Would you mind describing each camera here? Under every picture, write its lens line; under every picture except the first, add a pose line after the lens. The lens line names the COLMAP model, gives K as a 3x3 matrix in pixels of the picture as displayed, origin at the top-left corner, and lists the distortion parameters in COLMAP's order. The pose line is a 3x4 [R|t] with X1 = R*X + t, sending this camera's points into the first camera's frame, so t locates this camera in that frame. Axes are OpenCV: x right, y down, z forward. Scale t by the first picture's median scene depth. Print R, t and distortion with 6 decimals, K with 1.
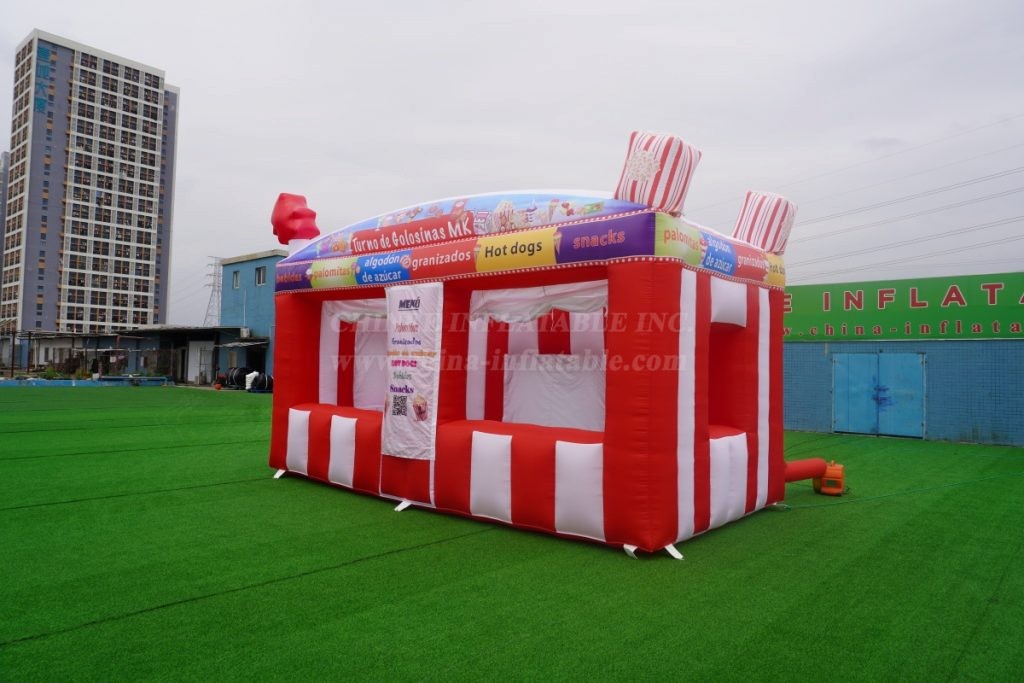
lens RADIAL K [[691.8, 0, 493.5], [0, 691.8, 328.7], [0, 0, 1]] dist [-0.037951, 0.019572]
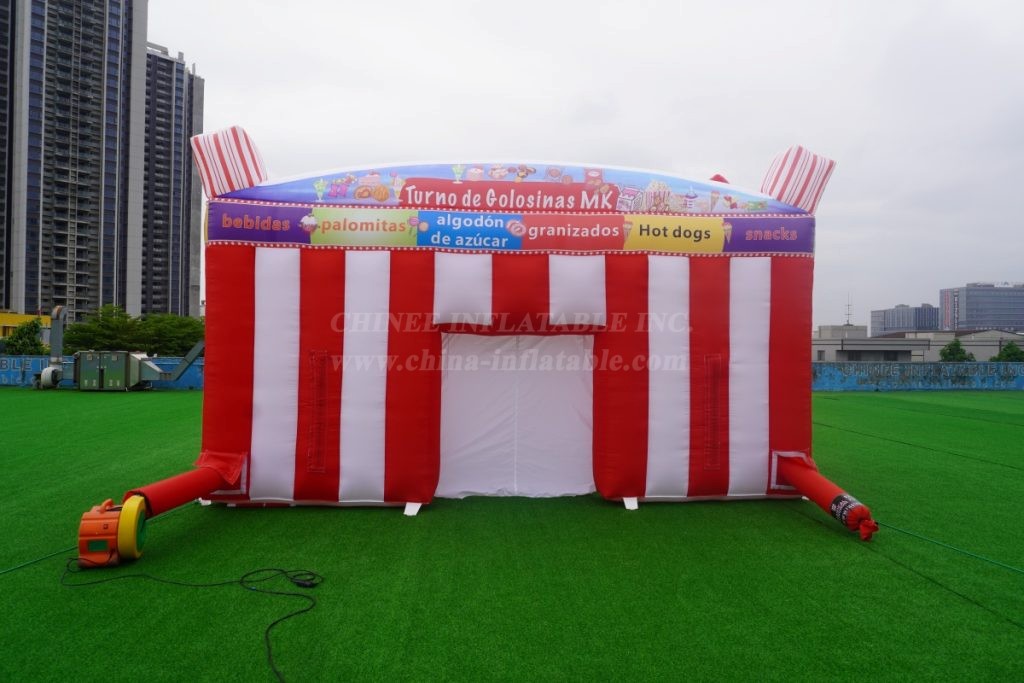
lens RADIAL K [[691.8, 0, 509.6], [0, 691.8, 342.2], [0, 0, 1]] dist [-0.037951, 0.019572]
pose [[0.695437, -0.006991, 0.718553, -0.762414], [-0.032076, 0.998654, 0.040760, 0.010953], [-0.717871, -0.051395, 0.694276, 0.408481]]
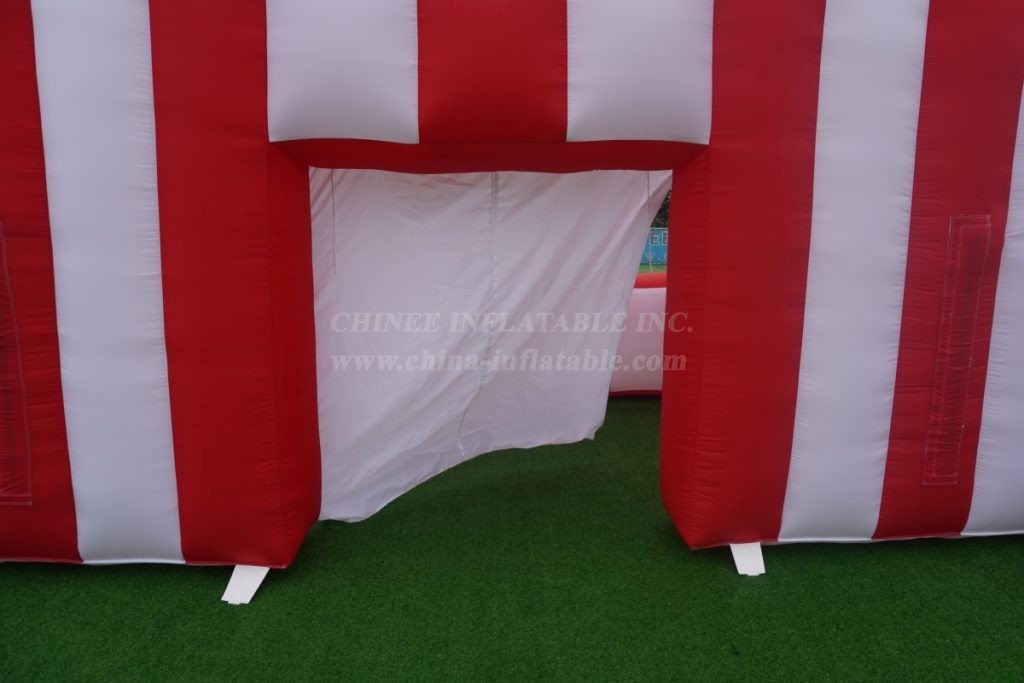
lens RADIAL K [[691.8, 0, 510.4], [0, 691.8, 333.8], [0, 0, 1]] dist [-0.037951, 0.019572]
pose [[0.704471, -0.144581, 0.694850, 2.361990], [-0.025494, 0.973244, 0.228355, 0.231095], [-0.709274, -0.178584, 0.681937, 3.128941]]
